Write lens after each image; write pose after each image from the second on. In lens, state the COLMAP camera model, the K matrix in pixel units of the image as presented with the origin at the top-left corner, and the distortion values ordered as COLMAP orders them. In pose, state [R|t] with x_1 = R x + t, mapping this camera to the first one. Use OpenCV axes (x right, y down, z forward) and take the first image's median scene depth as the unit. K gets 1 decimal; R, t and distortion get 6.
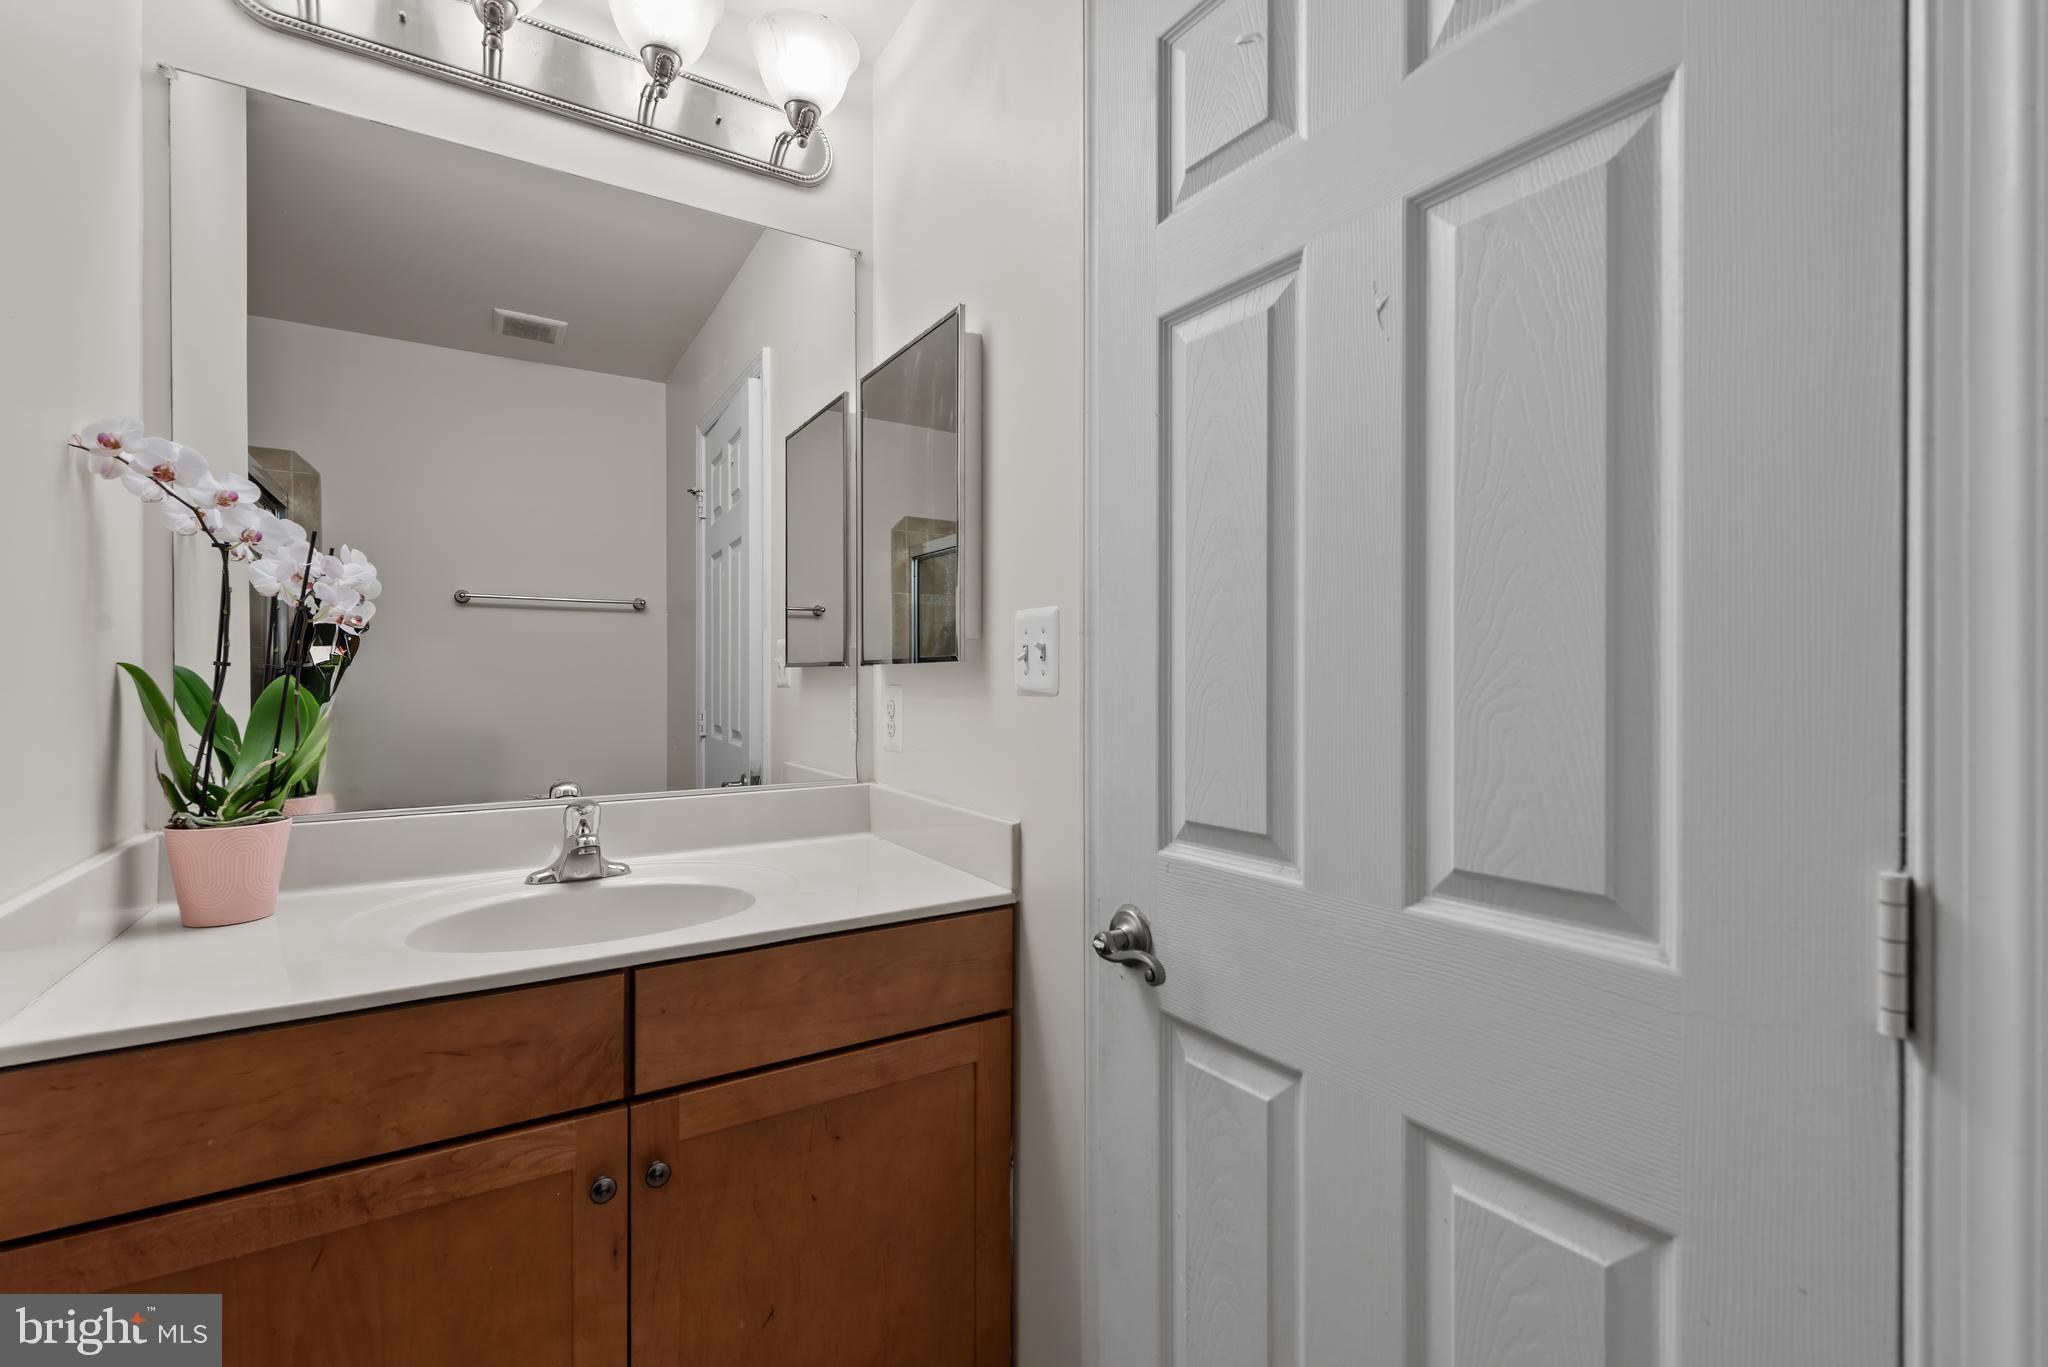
lens RADIAL K [[892.8, 0, 1018.9], [0, 892.8, 681.0], [0, 0, 1]] dist [0.012488, -0.002031]
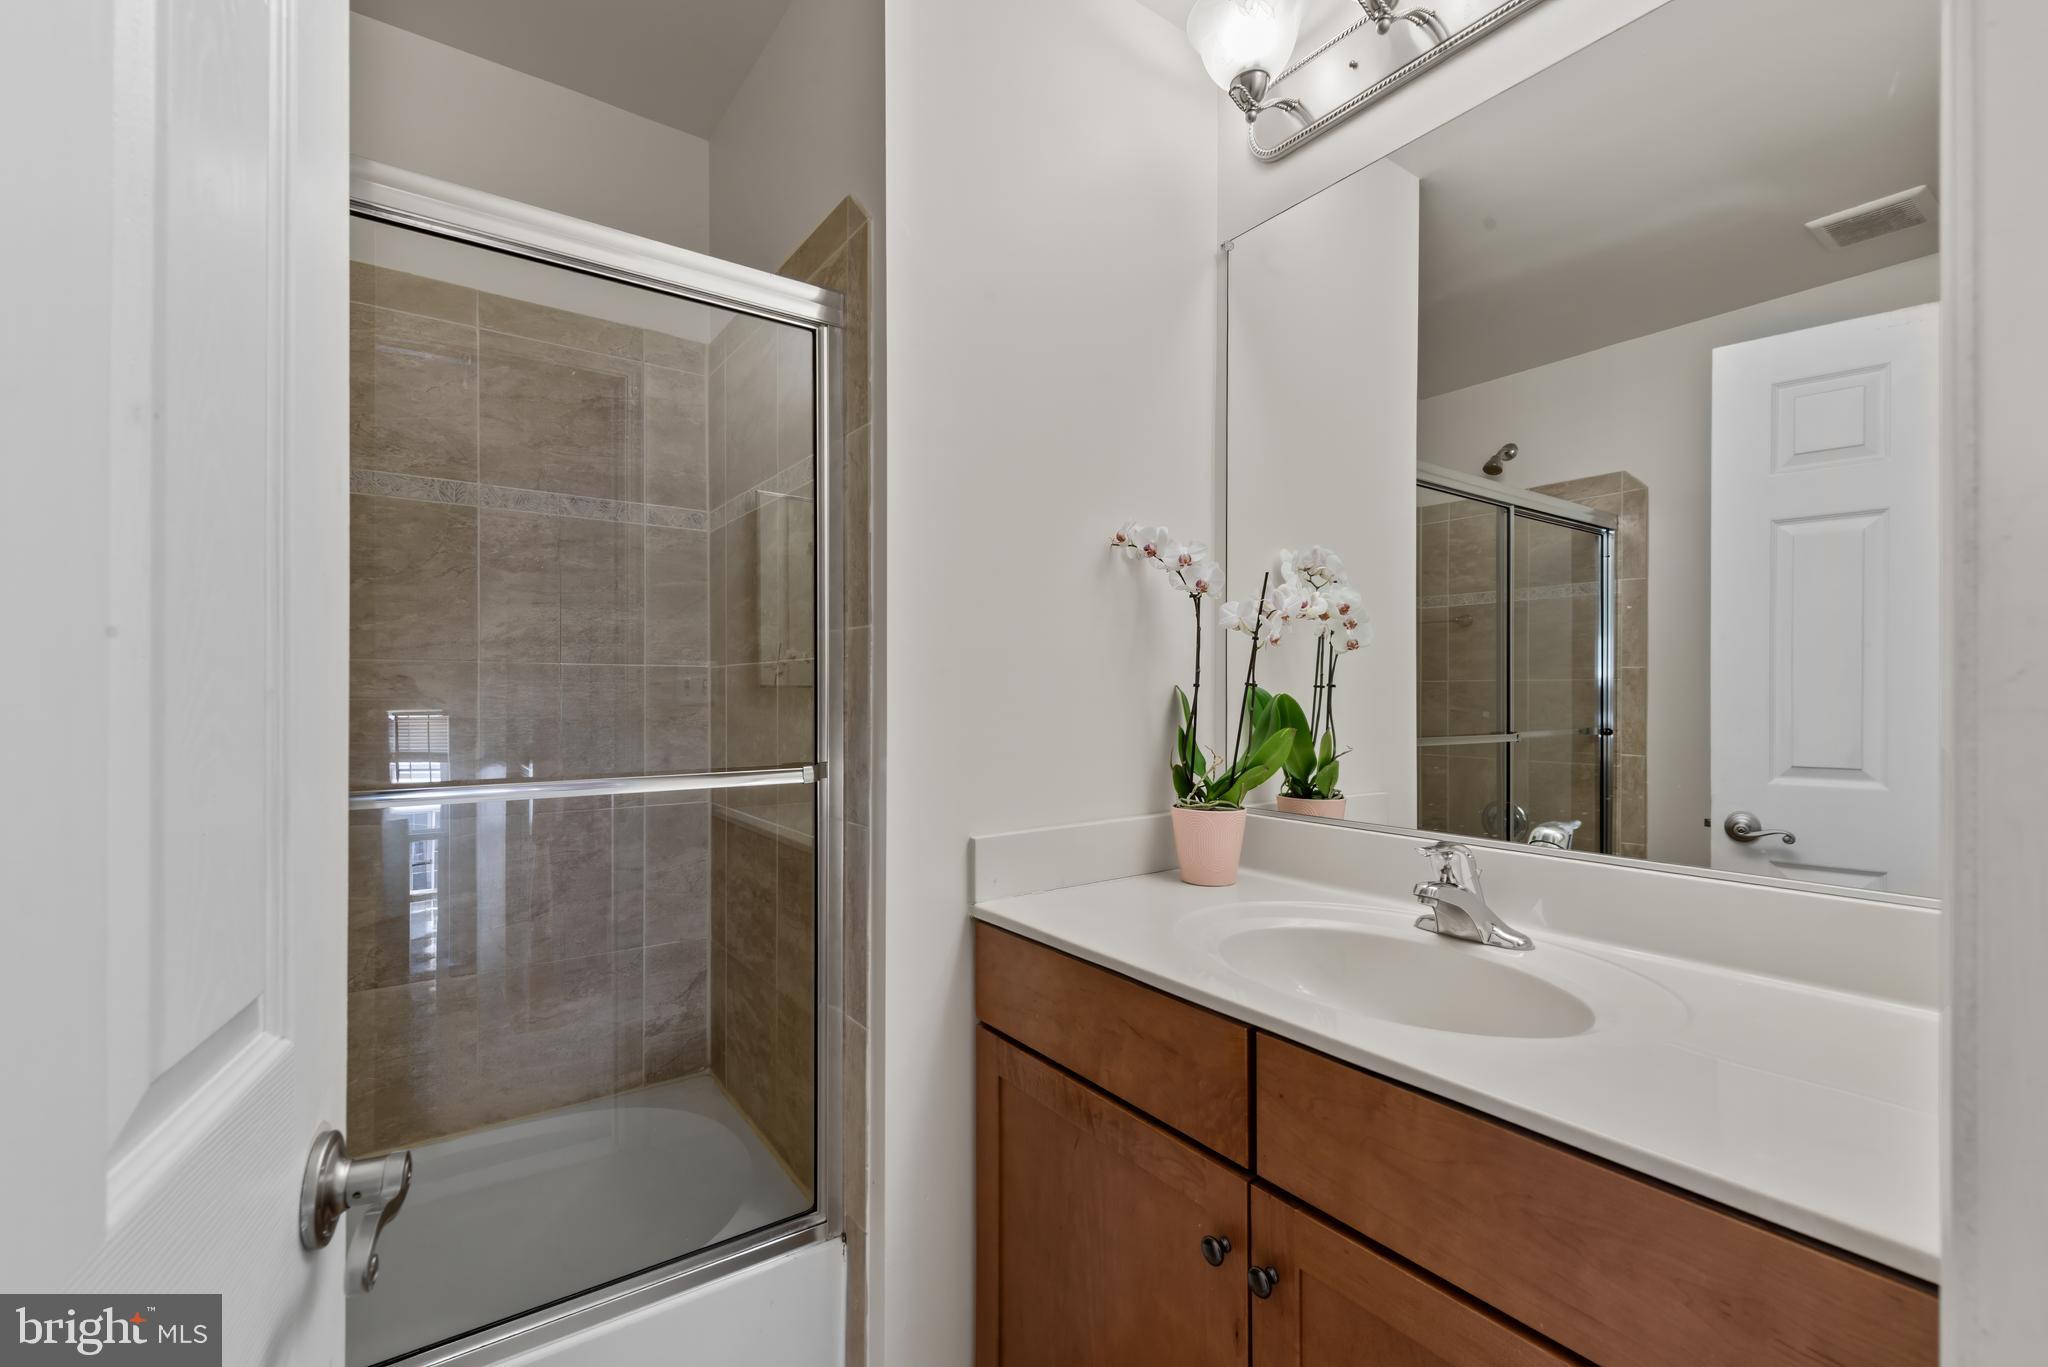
lens RADIAL K [[892.8, 0, 1030.0], [0, 892.8, 695.4], [0, 0, 1]] dist [0.012488, -0.002031]
pose [[0.045411, 0.000643, -0.998968, 0.416146], [-0.004742, 0.999989, 0.000428, -0.003986], [0.998957, 0.004717, 0.045413, 0.706822]]
